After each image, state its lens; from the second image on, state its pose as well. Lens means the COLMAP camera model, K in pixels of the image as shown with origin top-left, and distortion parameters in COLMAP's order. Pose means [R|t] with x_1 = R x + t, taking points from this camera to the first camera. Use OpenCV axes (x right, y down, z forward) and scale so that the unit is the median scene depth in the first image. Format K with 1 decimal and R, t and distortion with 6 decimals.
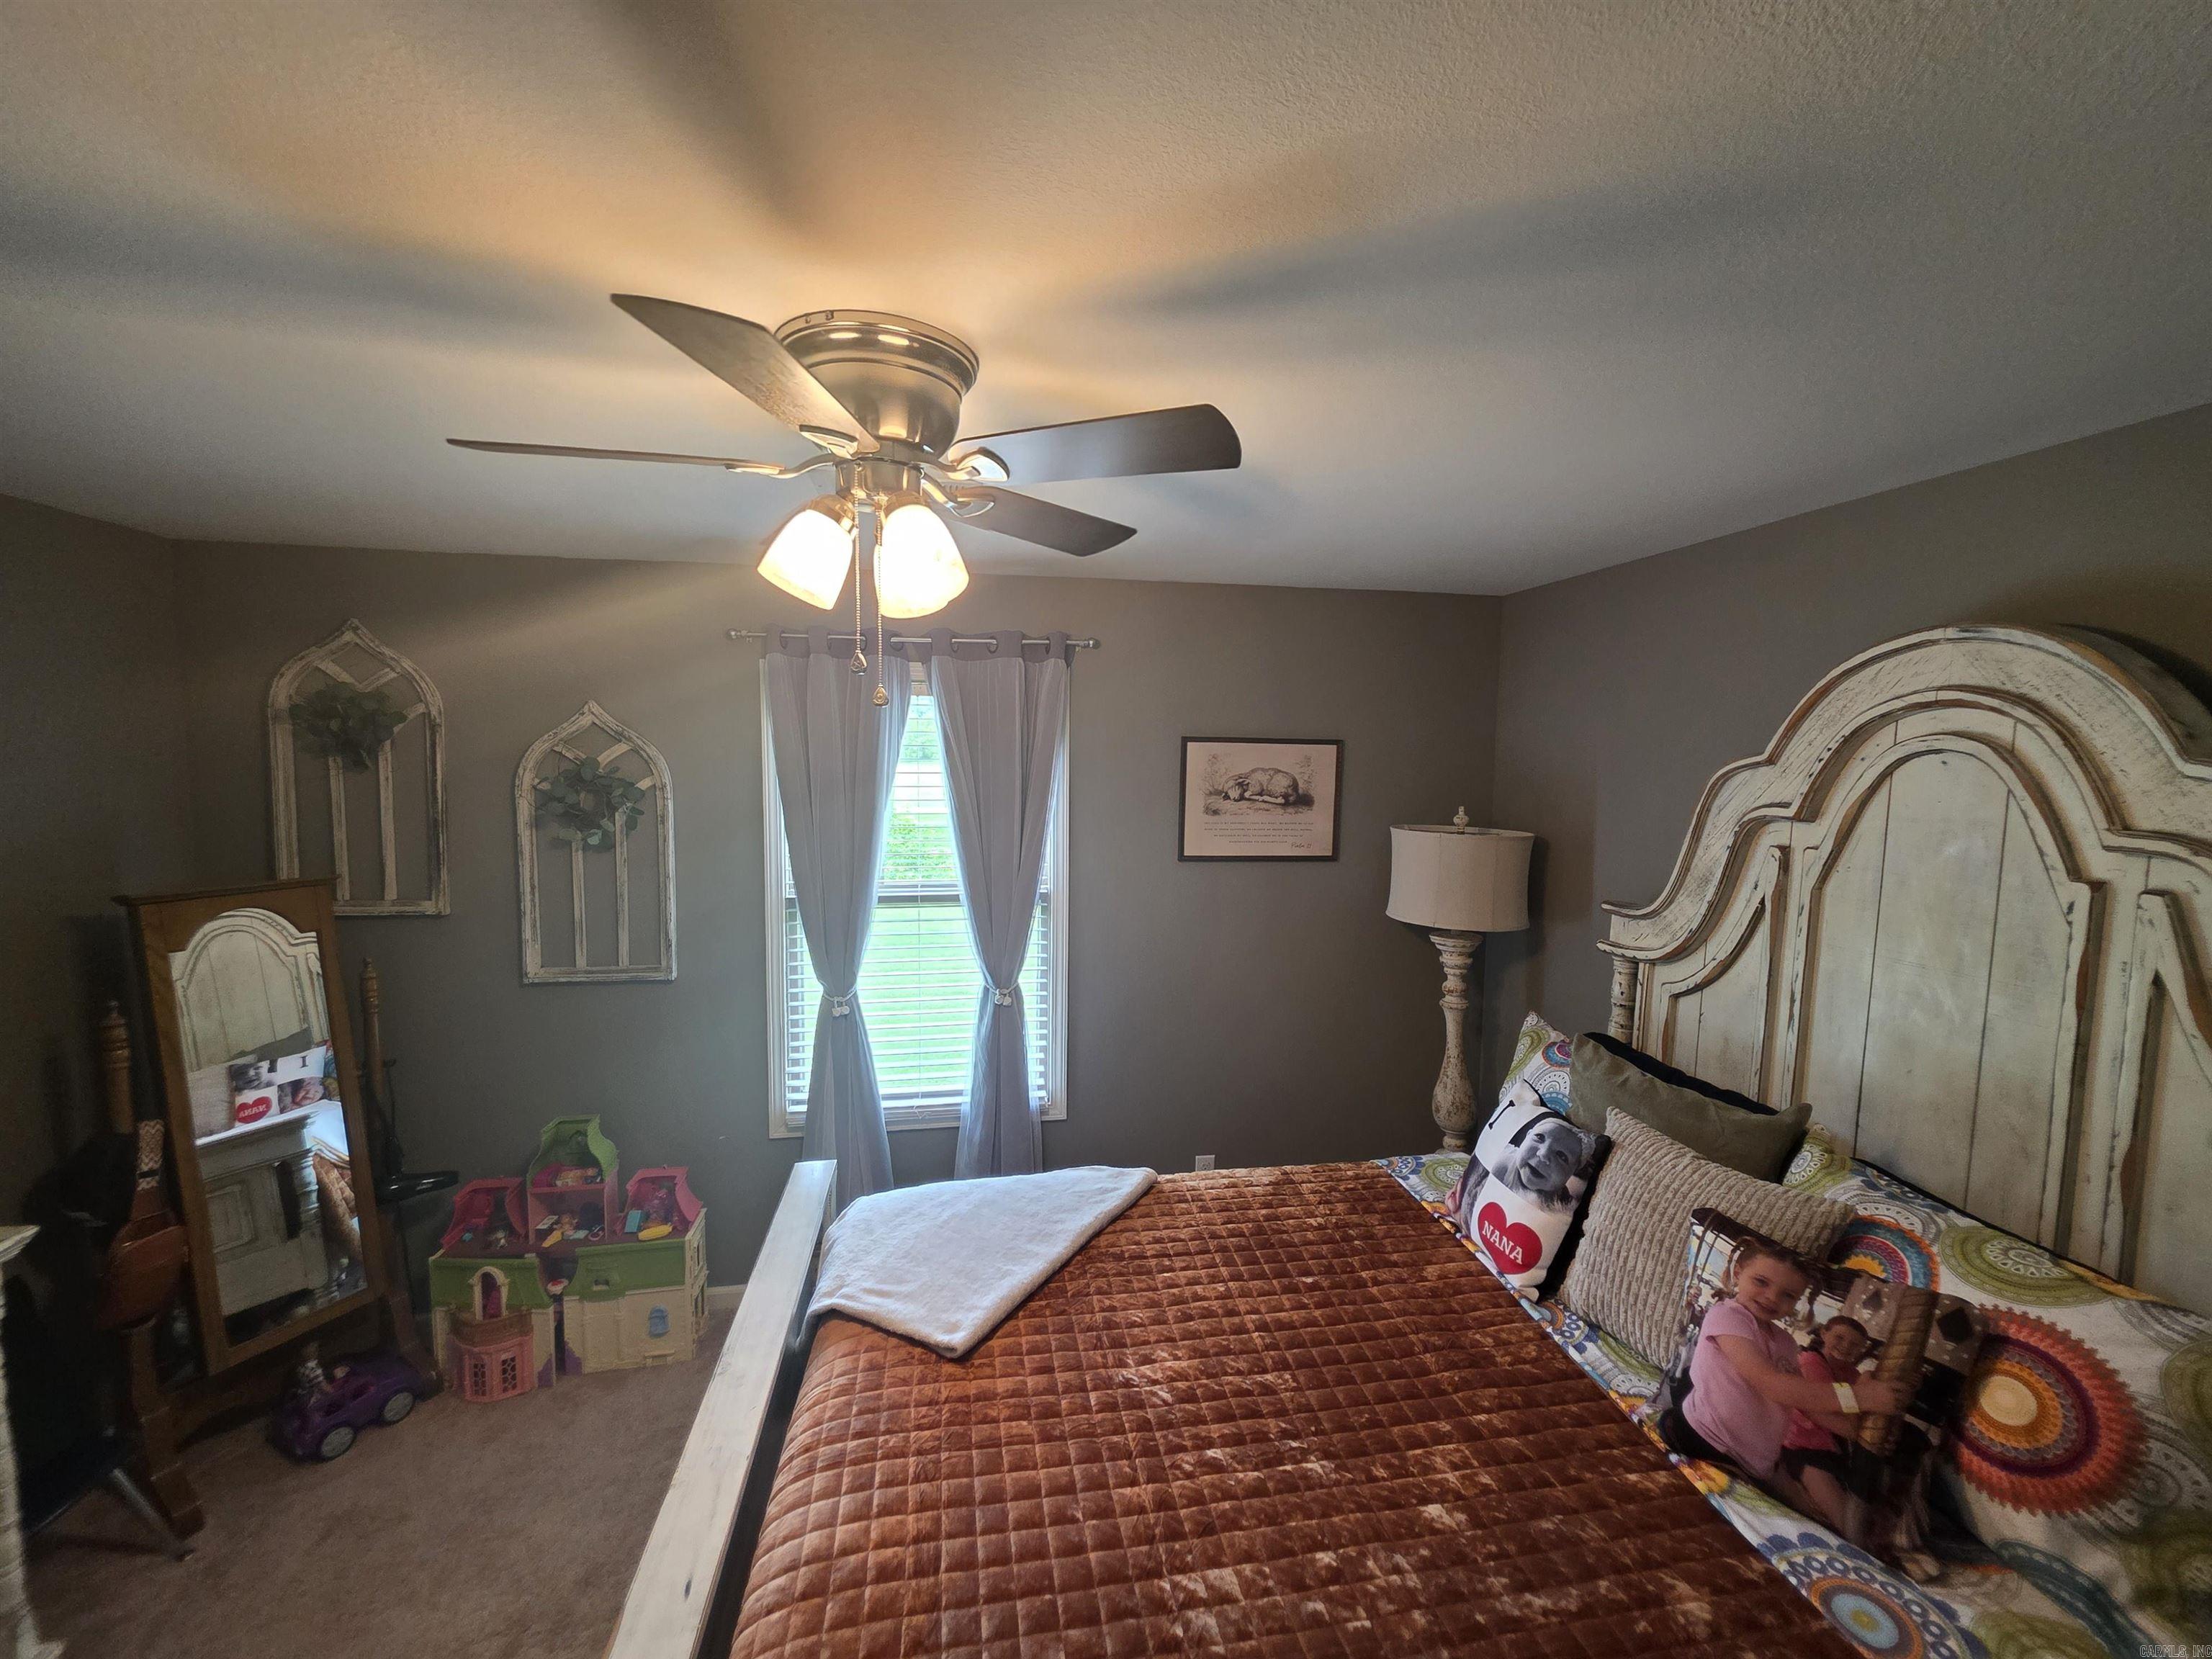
lens RADIAL K [[892.8, 0, 1105.8], [0, 892.8, 828.1], [0, 0, 1]] dist [0.003372, 0.000915]
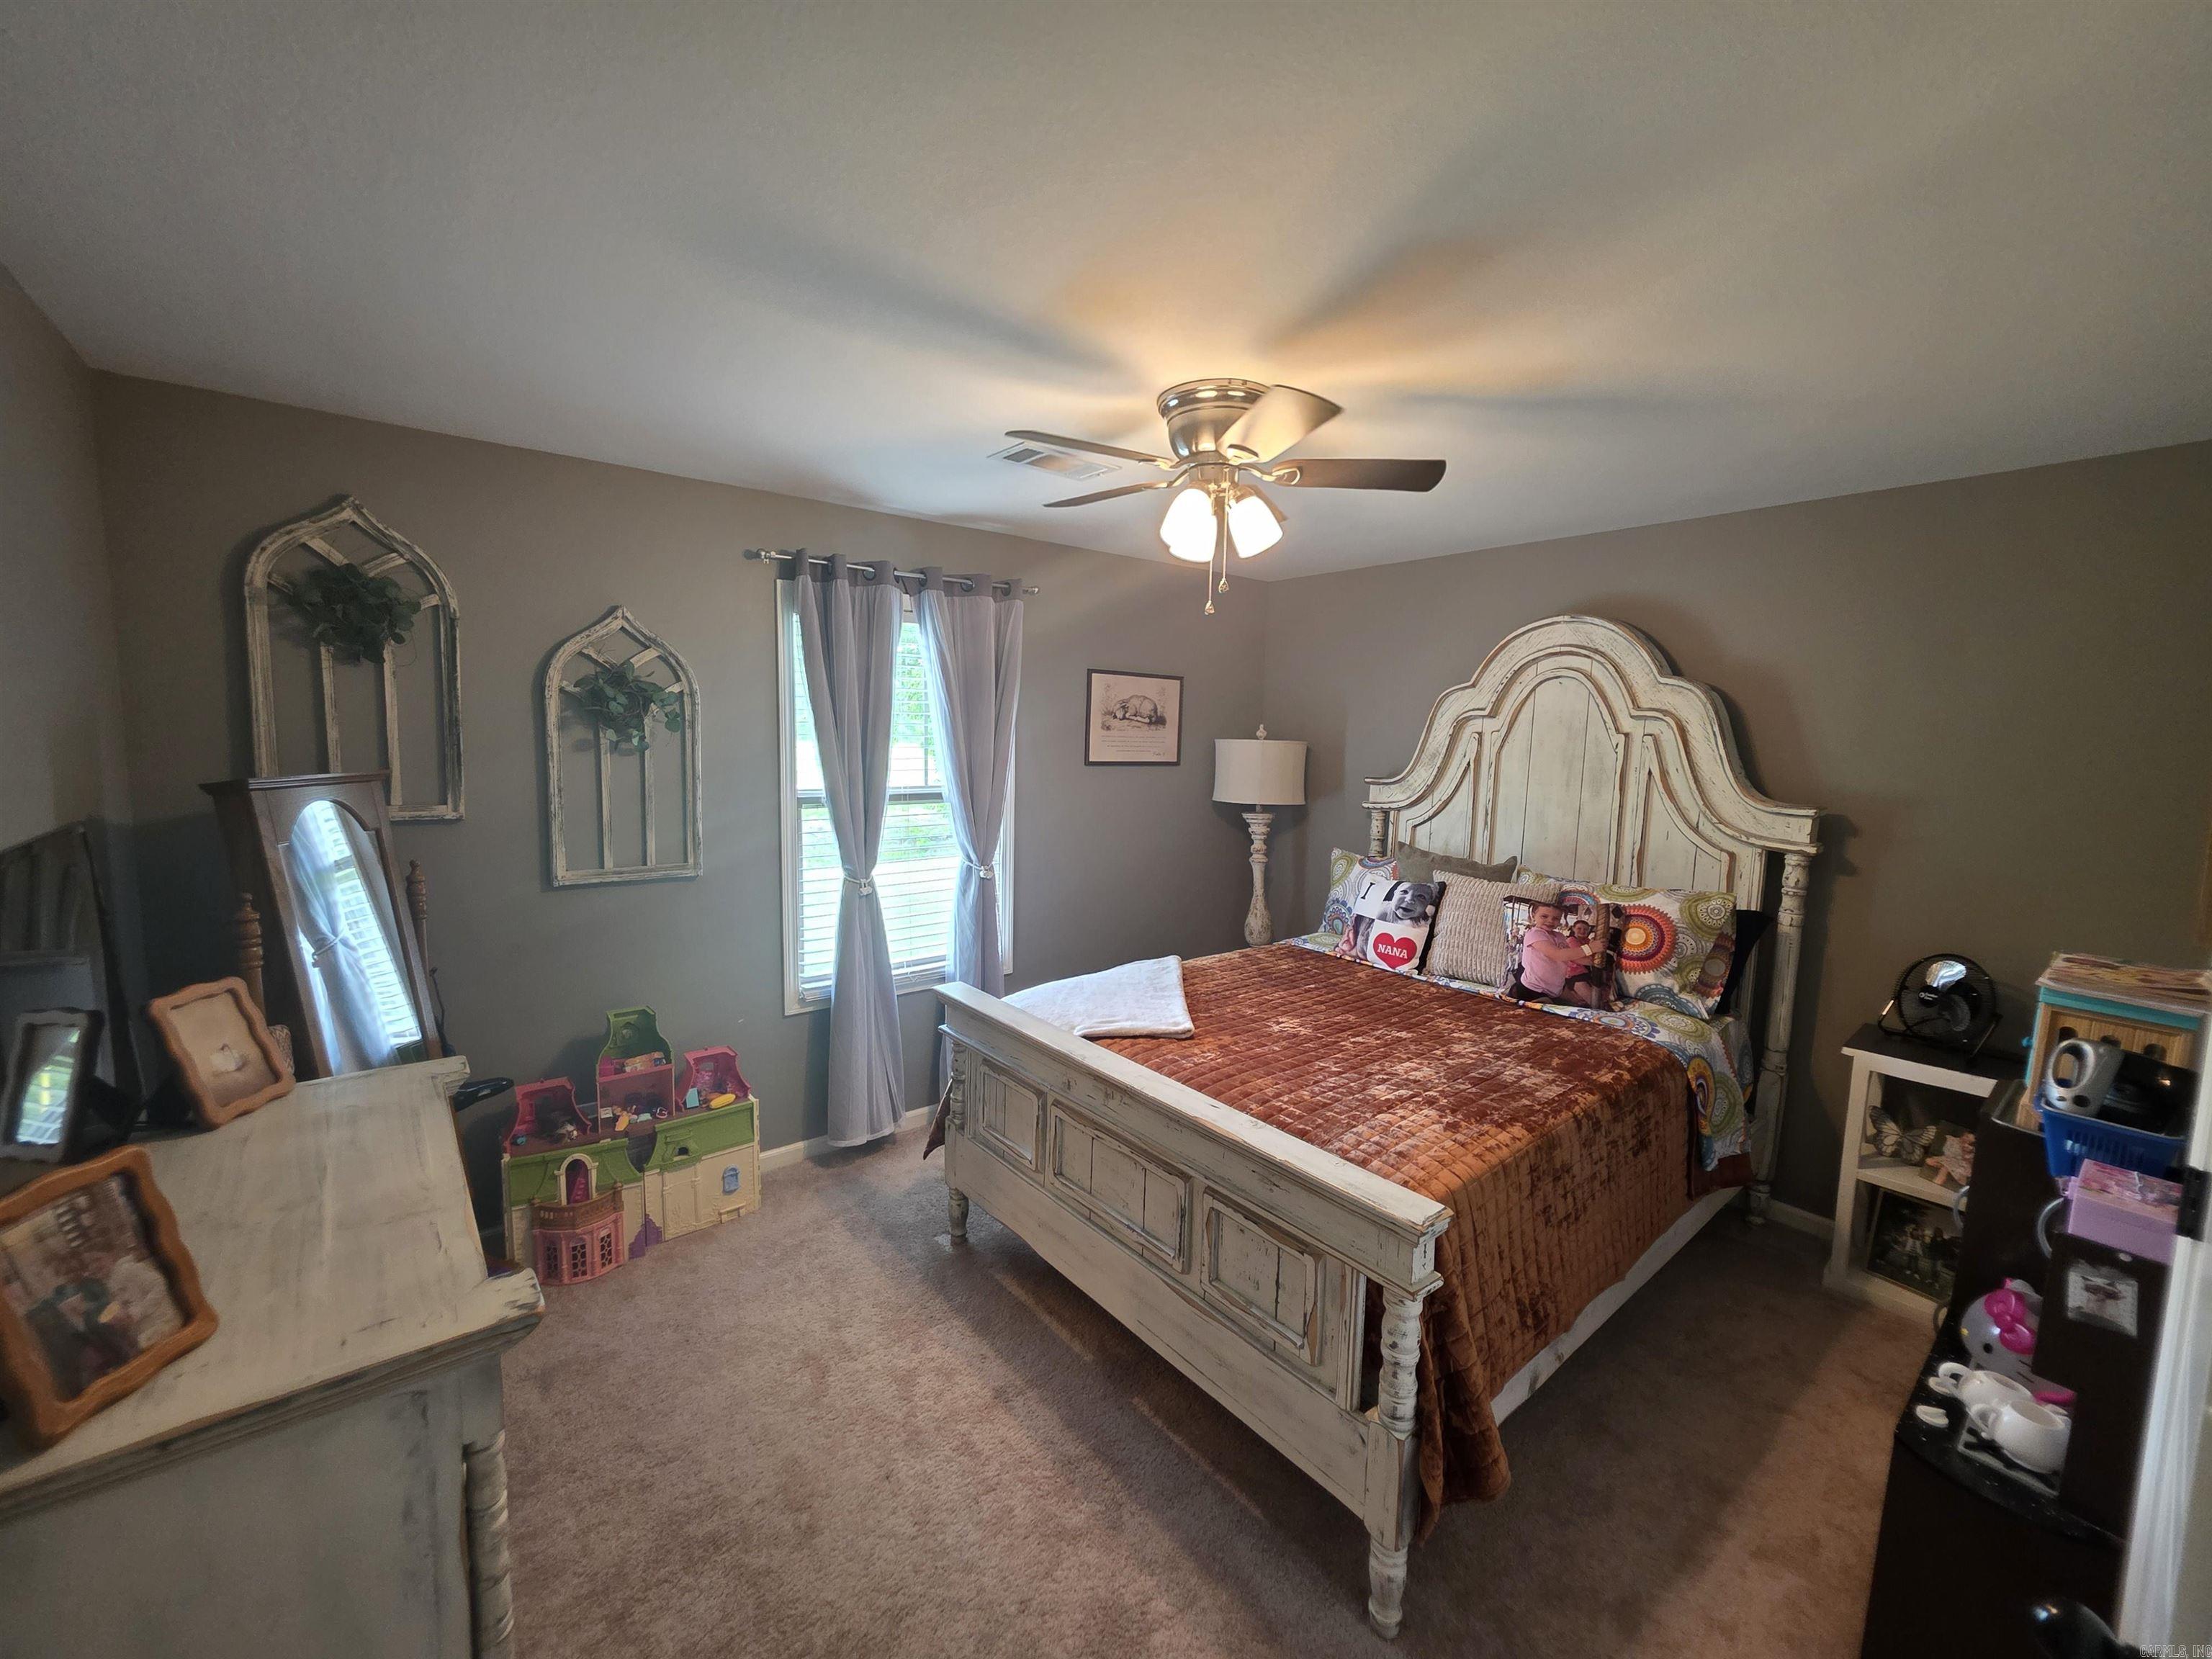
lens RADIAL K [[890.6, 0, 1096.4], [0, 890.6, 833.7], [0, 0, 1]] dist [0.003816, -0.000584]
pose [[0.873326, -0.048041, 0.484762, -0.694753], [0.031693, 0.998620, 0.041870, 0.106598], [-0.486104, -0.021202, 0.873644, -0.188934]]
